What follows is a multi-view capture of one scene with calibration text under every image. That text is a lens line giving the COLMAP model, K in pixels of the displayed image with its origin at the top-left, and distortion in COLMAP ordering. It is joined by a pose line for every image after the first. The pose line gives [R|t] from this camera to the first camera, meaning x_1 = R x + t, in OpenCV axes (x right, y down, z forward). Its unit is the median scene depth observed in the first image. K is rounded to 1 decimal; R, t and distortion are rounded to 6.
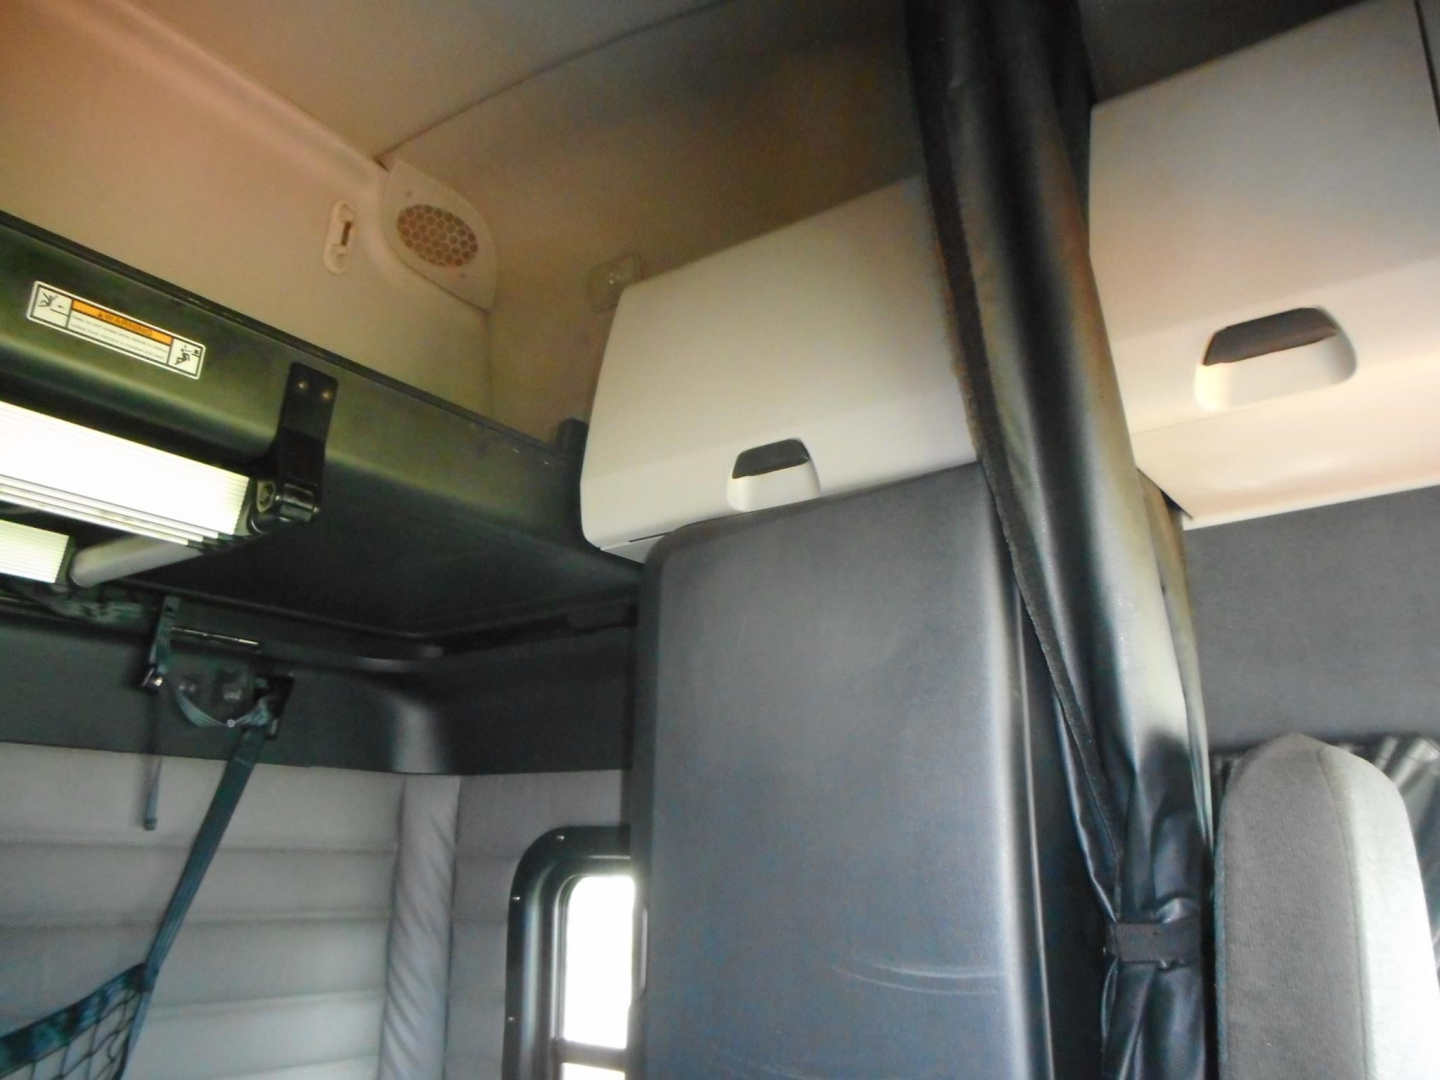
lens RADIAL K [[1102.7, 0, 720.0], [0, 1102.7, 540.0], [0, 0, 1]] dist [0.007287, 0.008009]
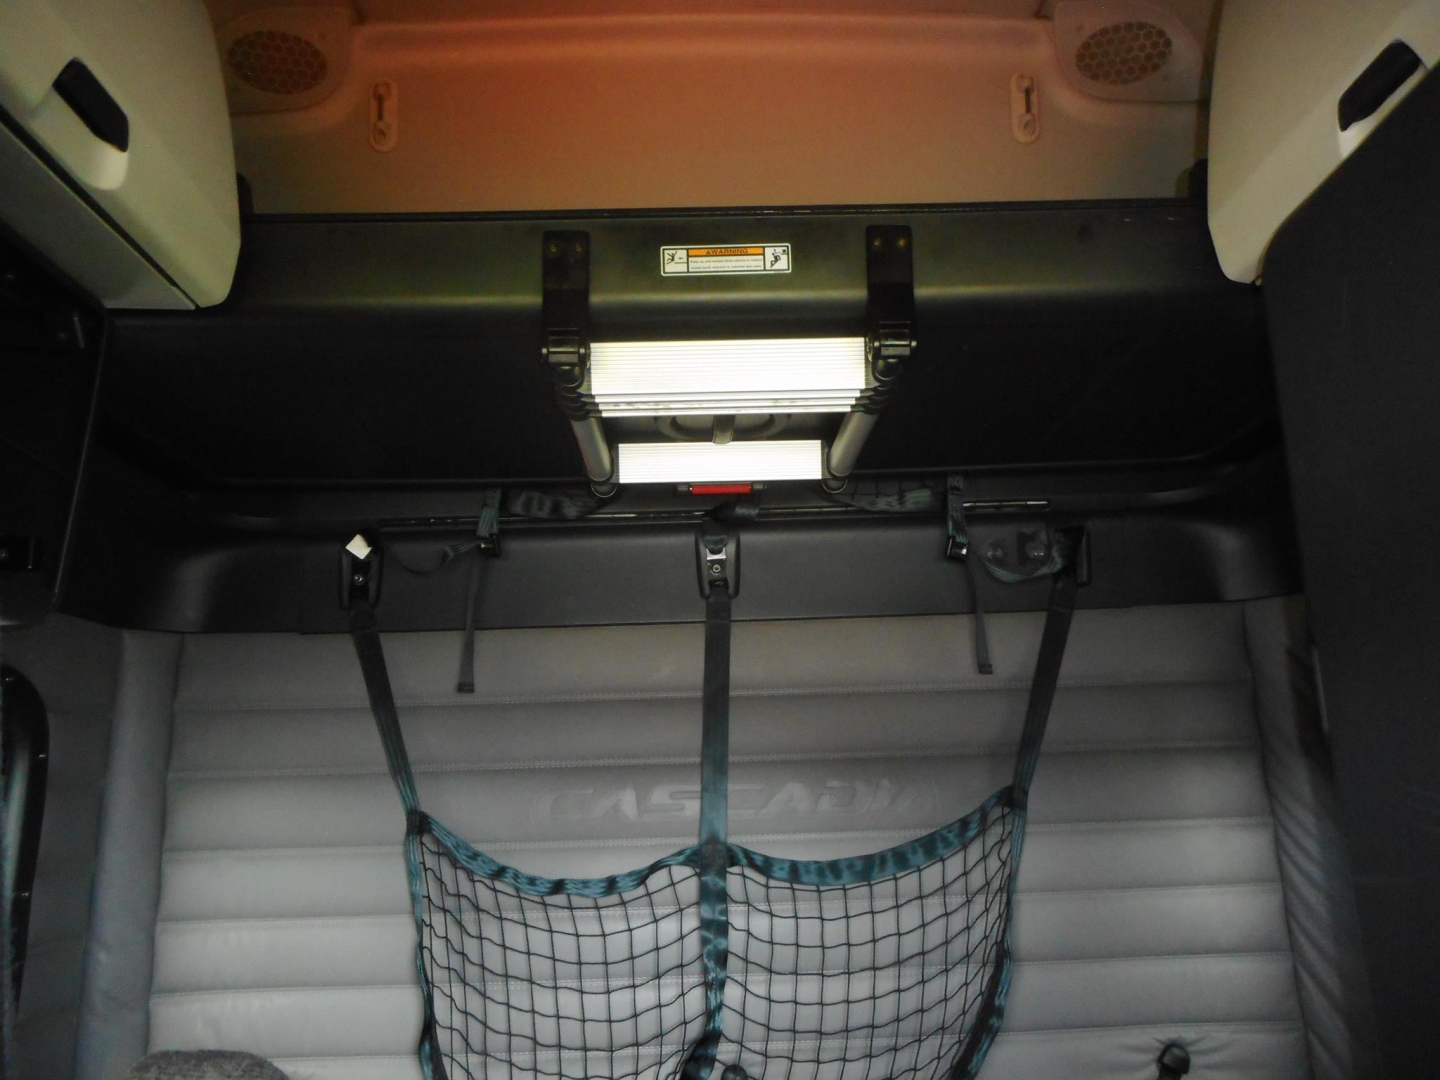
lens RADIAL K [[1102.7, 0, 720.0], [0, 1102.7, 540.0], [0, 0, 1]] dist [0.007287, 0.008009]
pose [[0.618391, -0.217167, -0.755269, 0.200106], [0.268146, 0.961692, -0.056971, 0.112833], [0.738708, -0.167292, 0.652934, 0.065459]]
